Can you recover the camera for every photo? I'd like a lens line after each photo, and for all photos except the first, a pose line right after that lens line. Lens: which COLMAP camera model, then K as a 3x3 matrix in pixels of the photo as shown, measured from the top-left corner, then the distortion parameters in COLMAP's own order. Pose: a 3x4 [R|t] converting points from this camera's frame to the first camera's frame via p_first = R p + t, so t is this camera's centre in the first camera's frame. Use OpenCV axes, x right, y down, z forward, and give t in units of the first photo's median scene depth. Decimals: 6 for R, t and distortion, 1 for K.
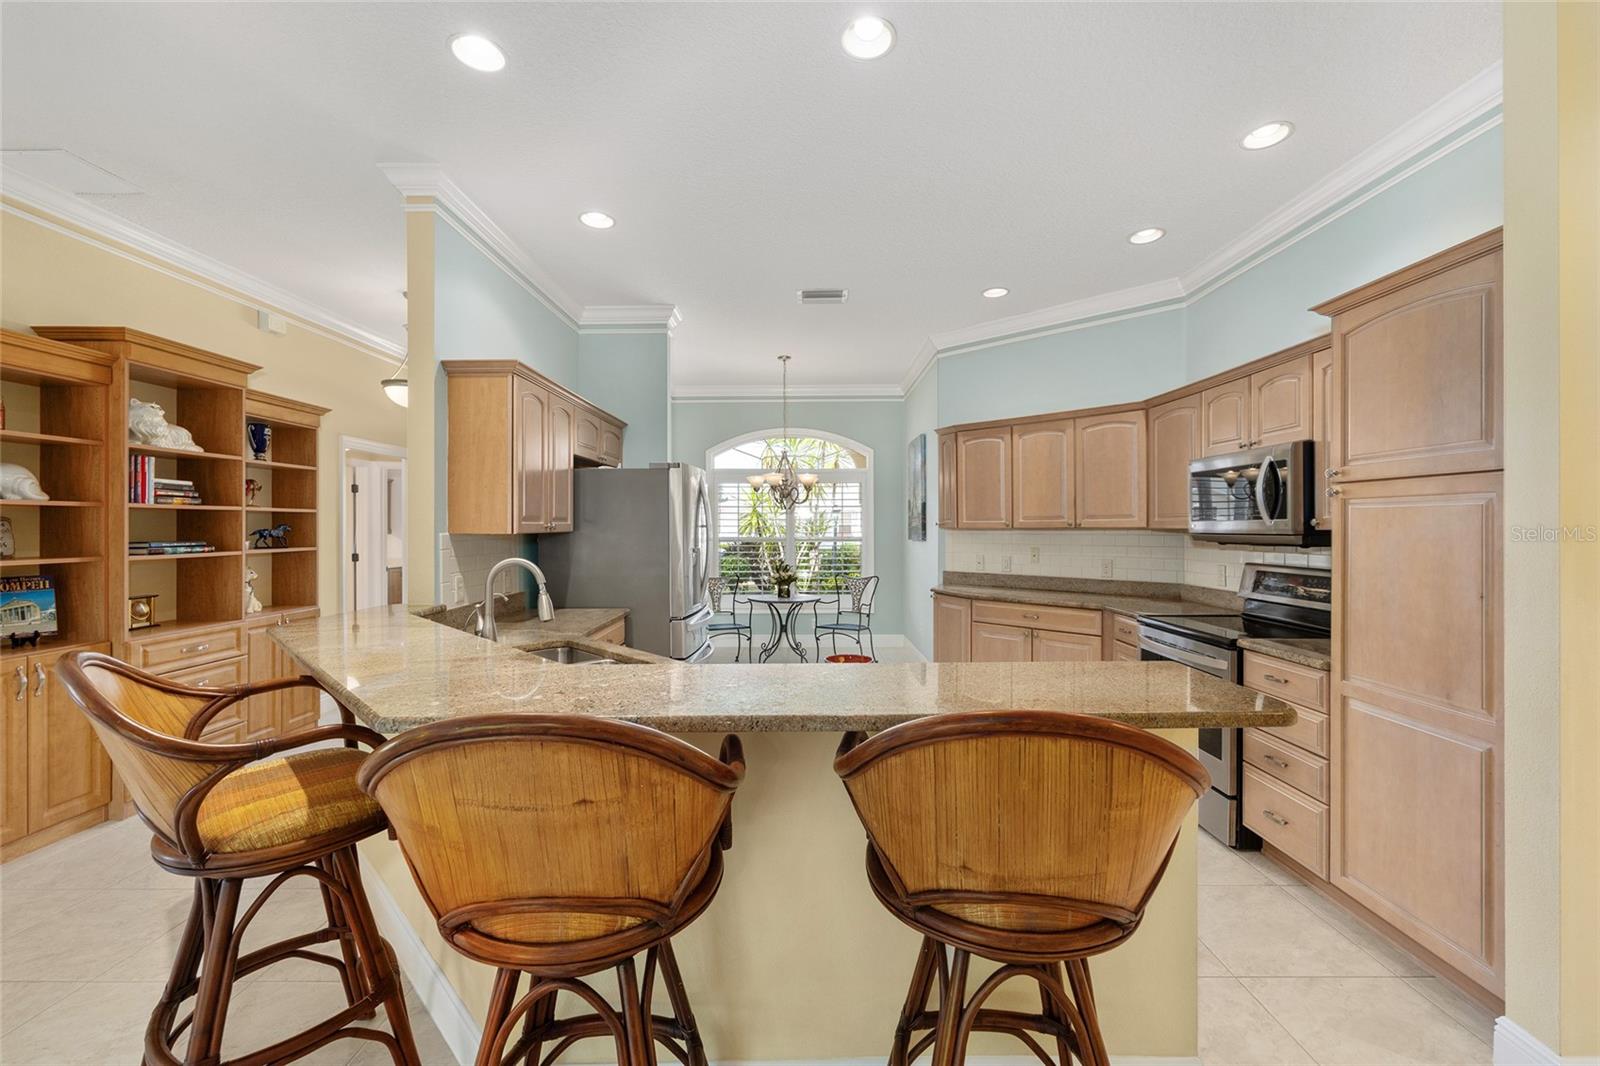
lens RADIAL K [[642.3, 0, 802.2], [0, 642.3, 524.3], [0, 0, 1]] dist [-0.000153, 0.000279]
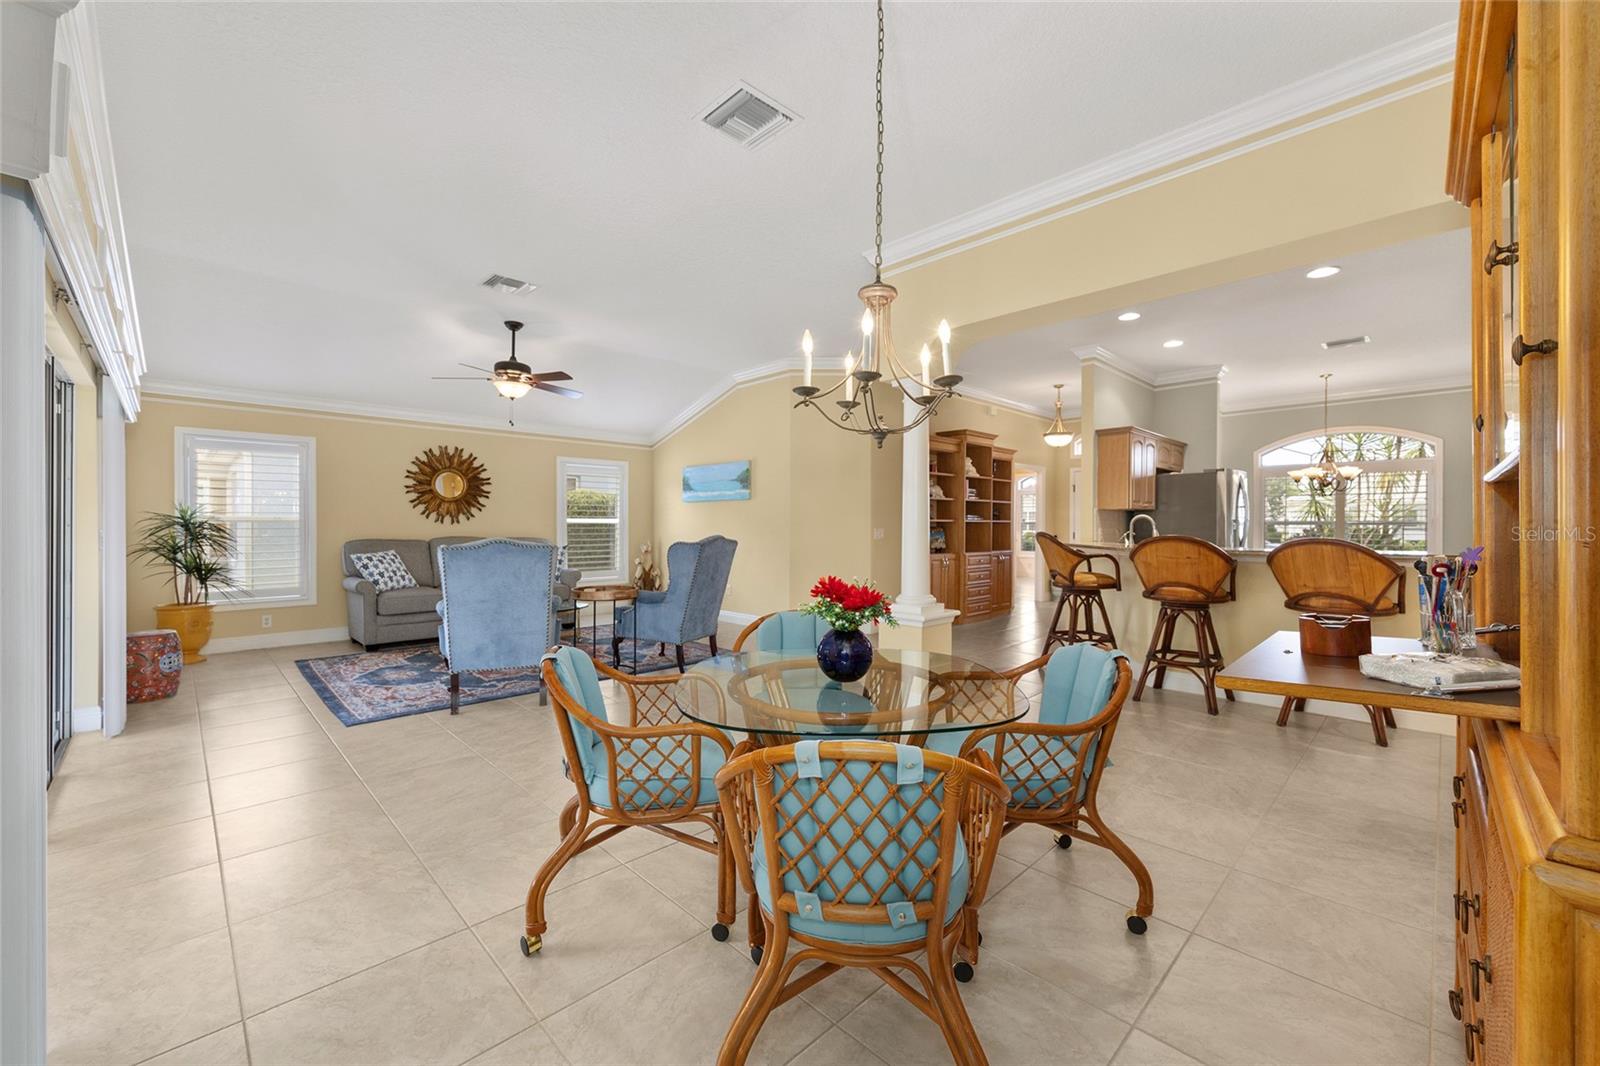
lens RADIAL K [[642.5, 0, 804.4], [0, 642.5, 528.1], [0, 0, 1]] dist [0.002850, 0.000102]
pose [[0.708539, 0.007254, -0.705634, 0.216780], [-0.002049, 0.999964, 0.008222, 0.049150], [0.705668, -0.004379, 0.708529, -0.955023]]
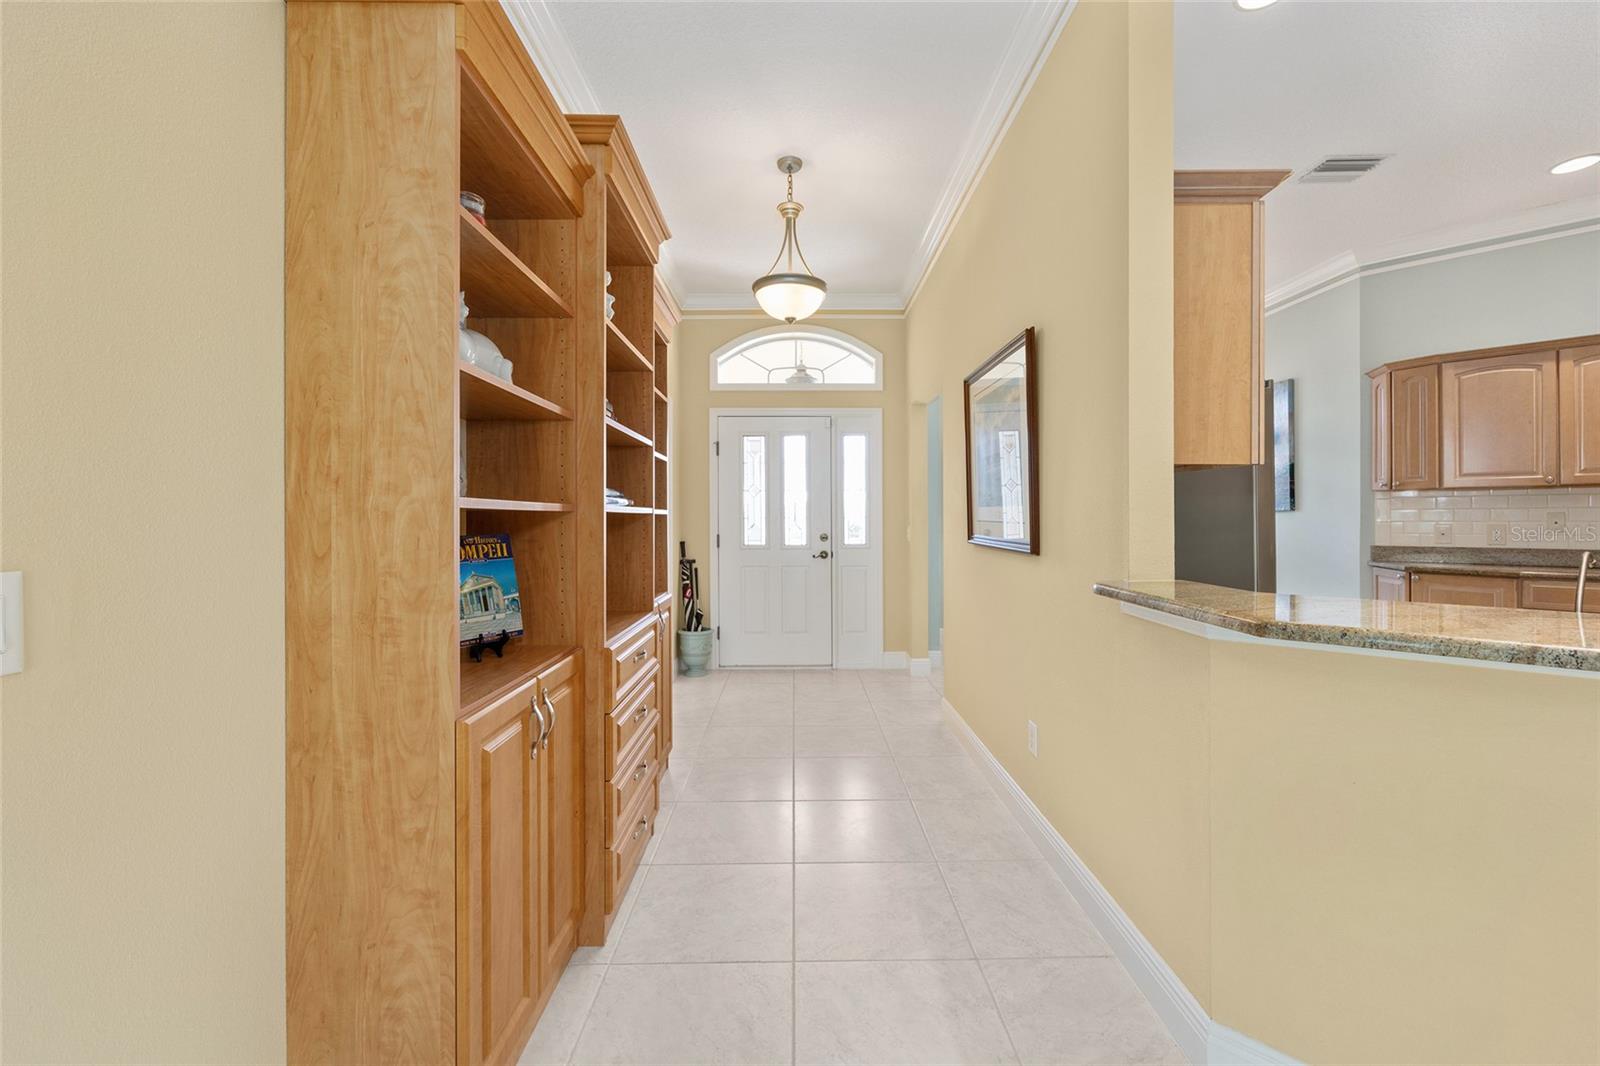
lens RADIAL K [[642.3, 0, 802.2], [0, 642.3, 524.3], [0, 0, 1]] dist [-0.000153, 0.000279]
pose [[0.999828, -0.003191, 0.018284, -0.685109], [0.002991, 0.999935, 0.010993, 0.048282], [-0.018317, -0.010936, 0.999772, 0.310008]]
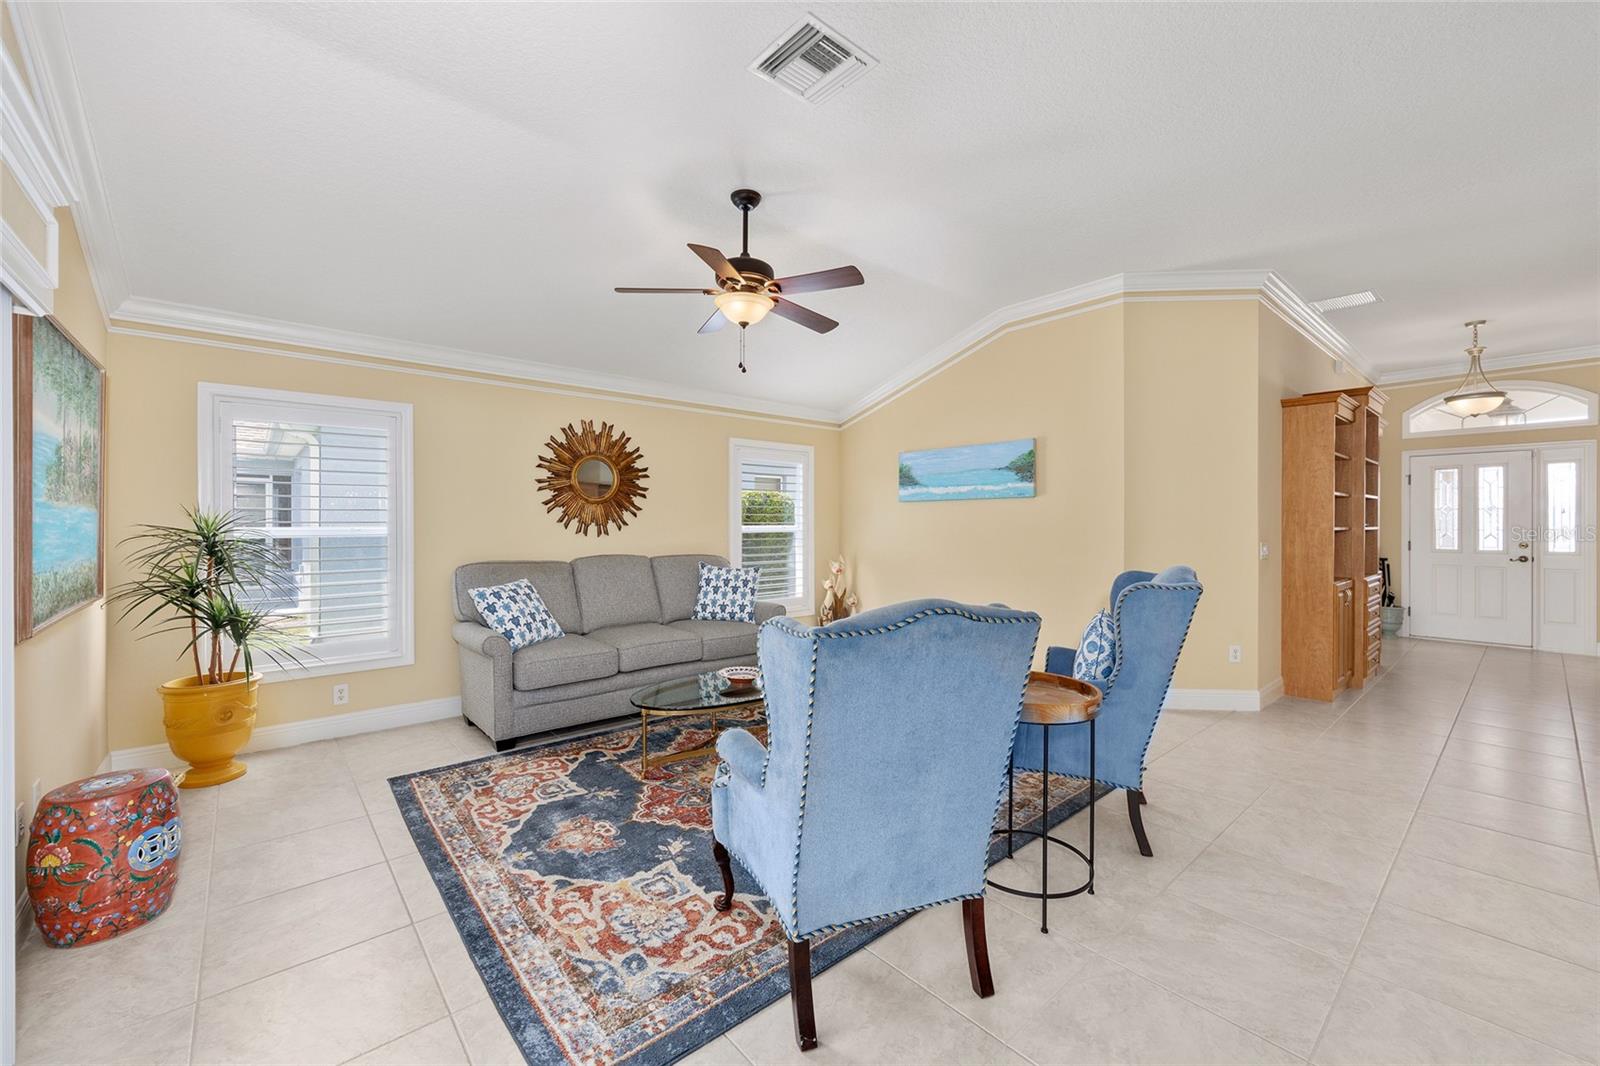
lens RADIAL K [[642.3, 0, 802.2], [0, 642.3, 524.3], [0, 0, 1]] dist [-0.000153, 0.000279]
pose [[0.660656, 0.002574, -0.750684, -0.601687], [0.000608, 0.999992, 0.003963, 0.027365], [0.750688, -0.003074, 0.660649, -0.888780]]
